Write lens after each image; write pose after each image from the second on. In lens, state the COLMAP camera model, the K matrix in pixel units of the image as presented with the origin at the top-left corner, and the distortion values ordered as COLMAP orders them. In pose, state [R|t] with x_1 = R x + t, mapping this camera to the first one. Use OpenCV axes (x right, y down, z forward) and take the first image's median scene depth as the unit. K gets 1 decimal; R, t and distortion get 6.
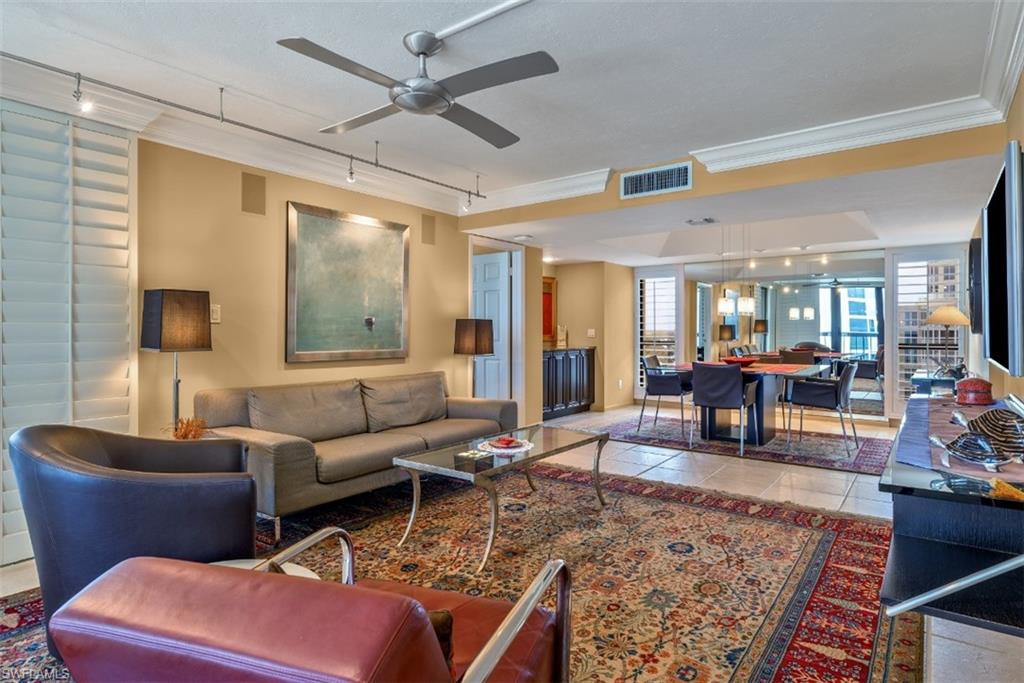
lens RADIAL K [[559.5, 0, 483.2], [0, 559.5, 339.6], [0, 0, 1]] dist [0.002488, -0.000365]
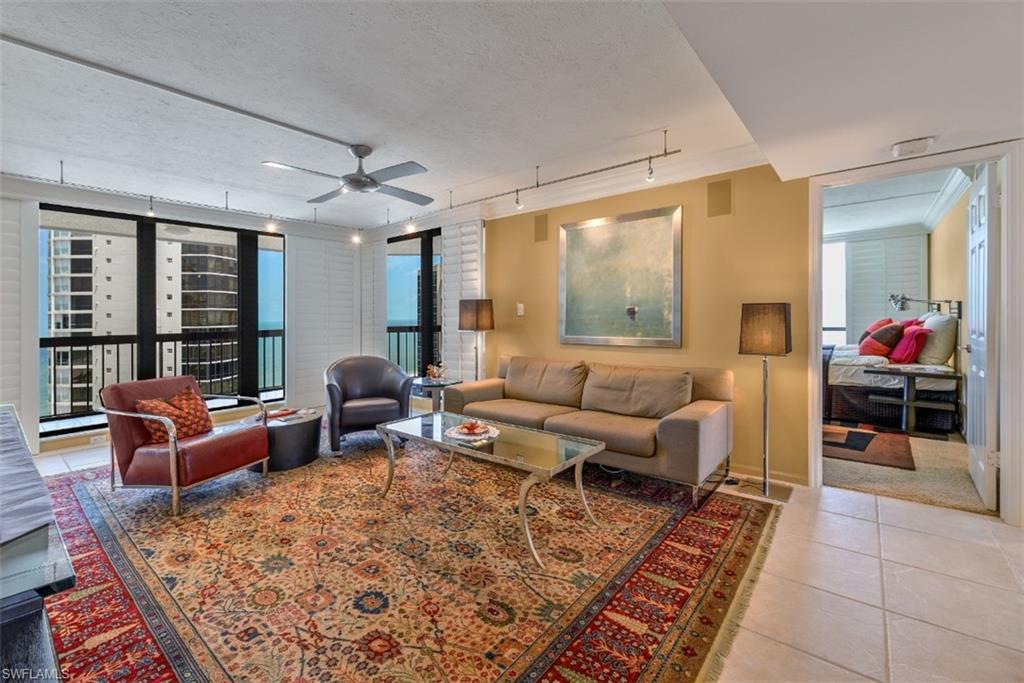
lens RADIAL K [[438.5, 0, 515.7], [0, 438.5, 318.5], [0, 0, 1]] dist [-0.000490, 0.000505]
pose [[-0.010998, 0.006085, -0.999921, 0.949781], [-0.001801, 0.999980, 0.006105, -0.033710], [0.999938, 0.001868, -0.010987, 1.184662]]
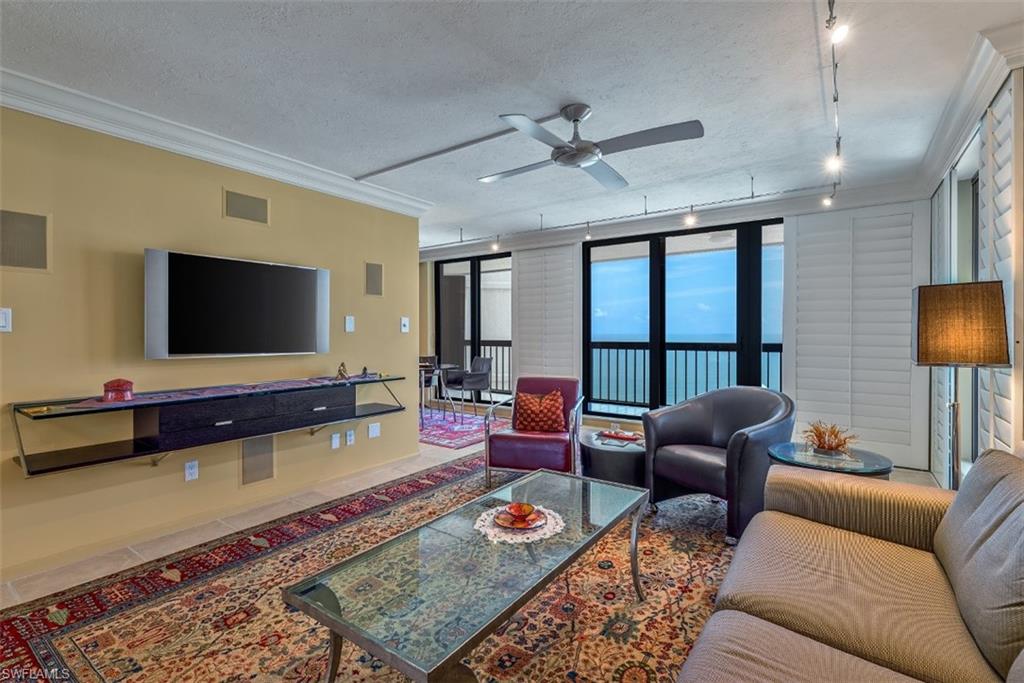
lens RADIAL K [[469.9, 0, 487.1], [0, 469.9, 328.1], [0, 0, 1]] dist [-0.000823, -0.000572]
pose [[-0.999655, 0.003522, -0.026012, 0.098600], [0.003313, 0.999962, 0.008083, -0.037508], [0.026040, 0.007994, -0.999629, 1.663826]]
